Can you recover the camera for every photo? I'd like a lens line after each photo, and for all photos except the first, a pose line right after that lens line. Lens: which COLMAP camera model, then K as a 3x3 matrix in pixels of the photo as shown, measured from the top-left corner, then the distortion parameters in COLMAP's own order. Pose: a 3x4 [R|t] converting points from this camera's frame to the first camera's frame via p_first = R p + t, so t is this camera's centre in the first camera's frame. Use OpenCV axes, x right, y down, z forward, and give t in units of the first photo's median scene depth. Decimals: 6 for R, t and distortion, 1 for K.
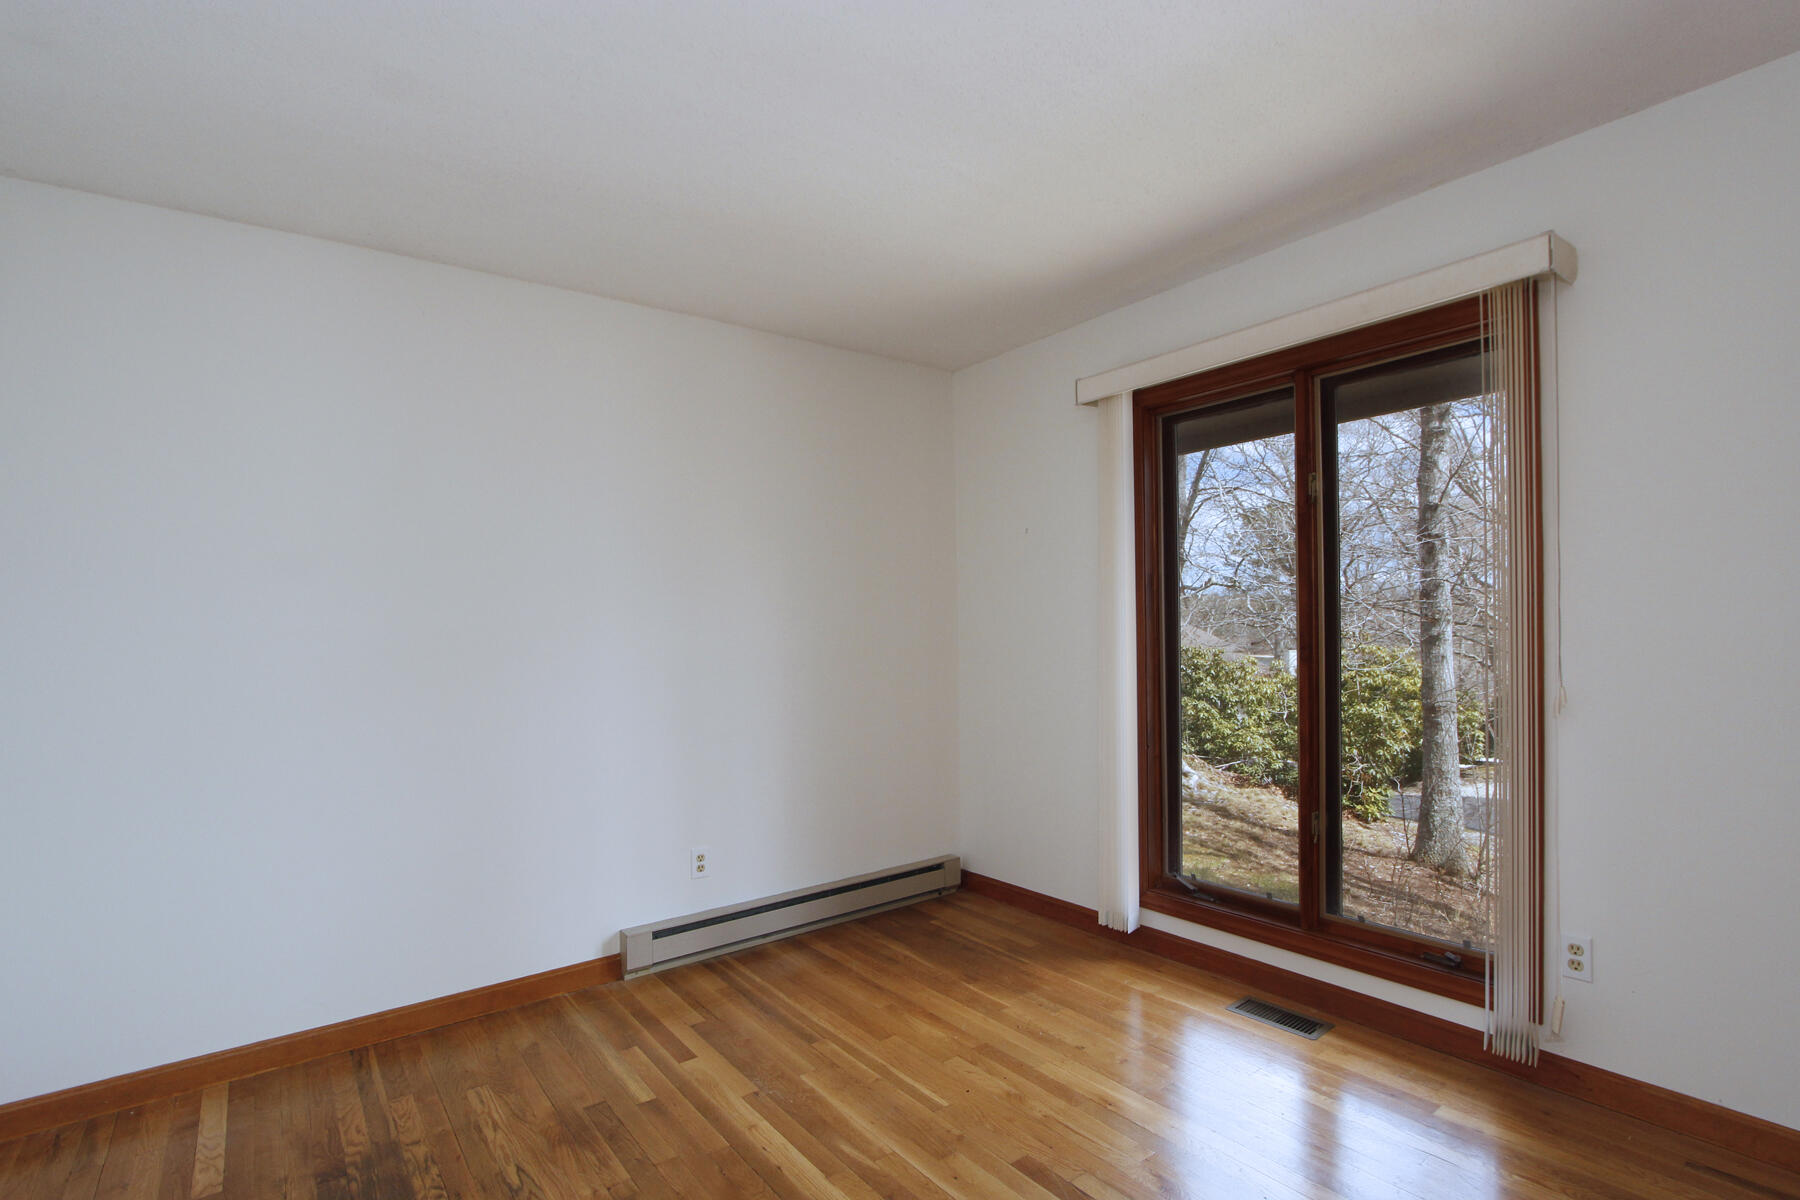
lens RADIAL K [[871.8, 0, 899.0], [0, 871.8, 600.2], [0, 0, 1]] dist [-0.017191, 0.001130]
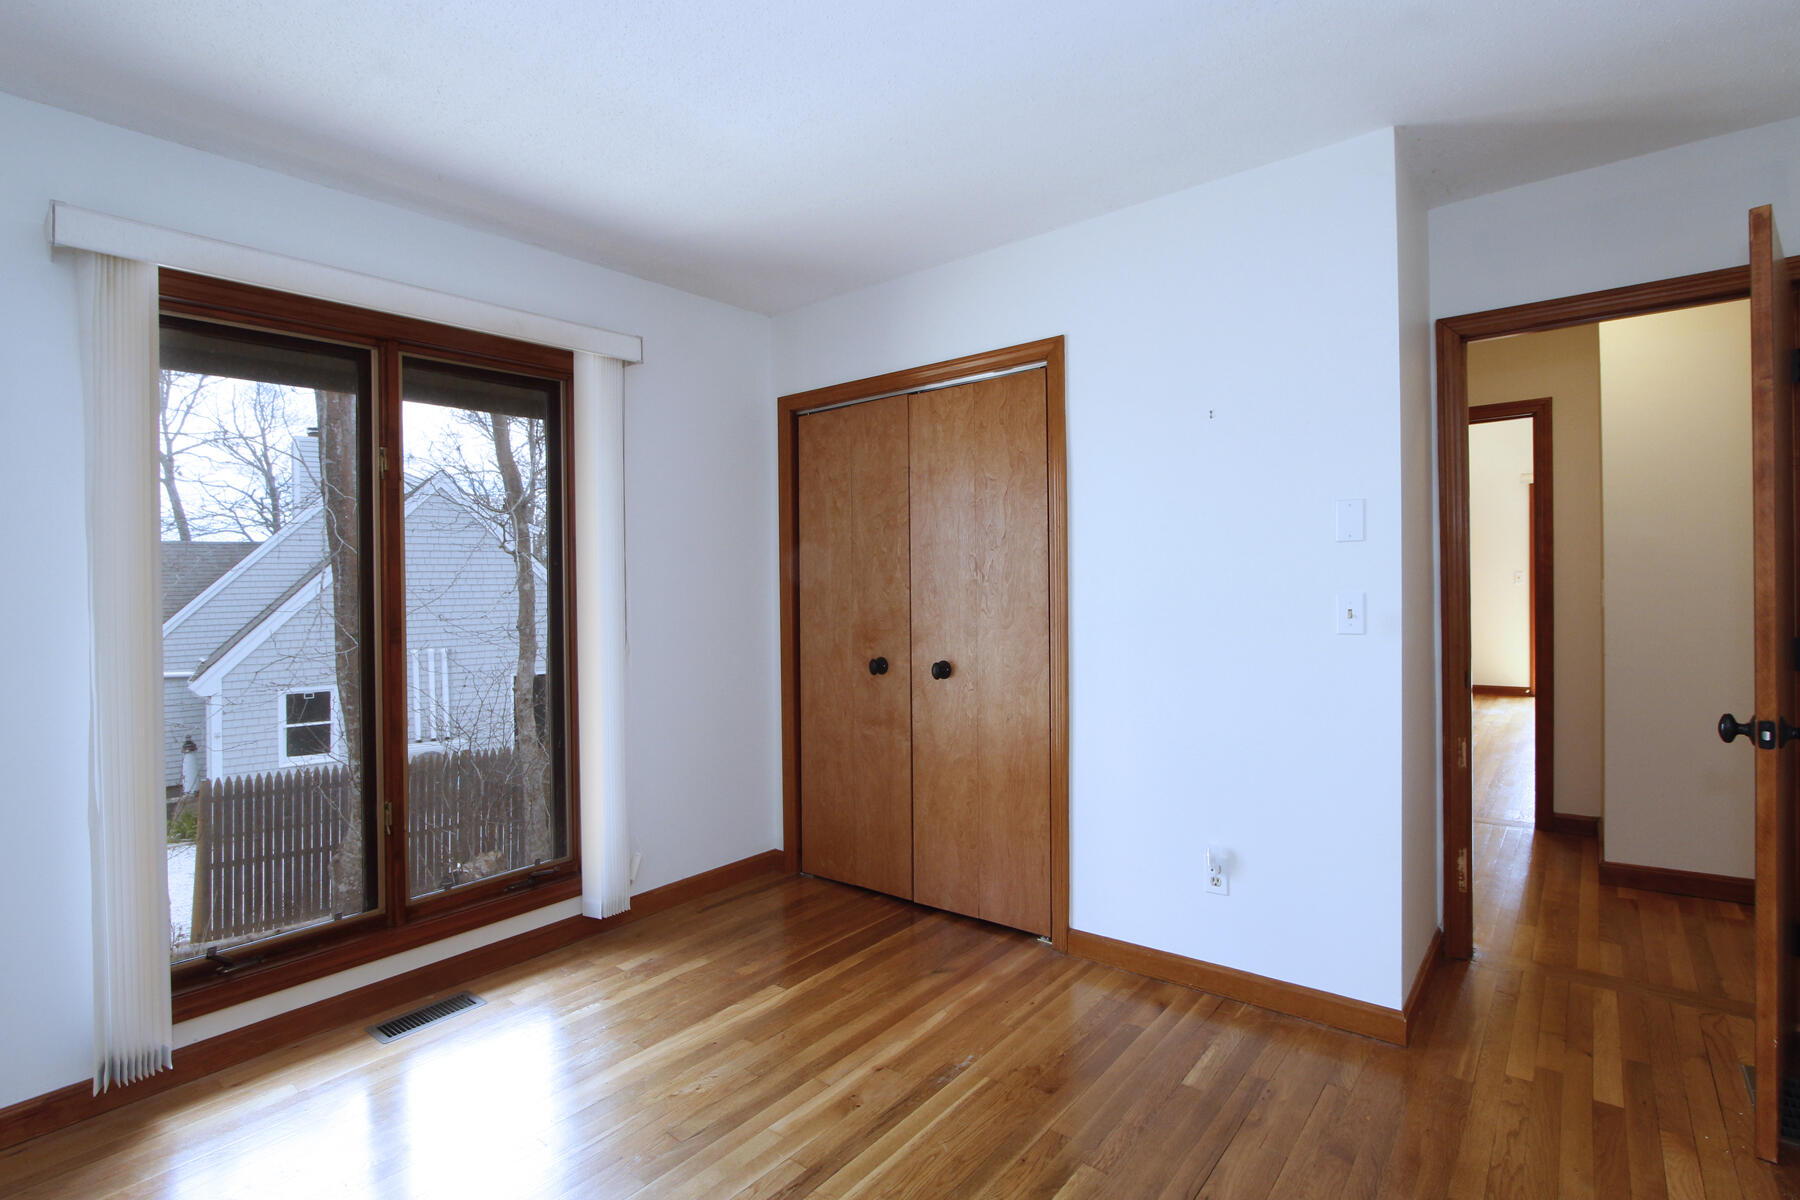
lens RADIAL K [[871.8, 0, 898.7], [0, 871.8, 593.1], [0, 0, 1]] dist [-0.017191, 0.001130]
pose [[-0.218384, 0.000557, 0.975863, -0.566713], [-0.003676, 0.999992, -0.001393, 0.012843], [-0.975856, -0.003891, -0.218380, 0.657869]]
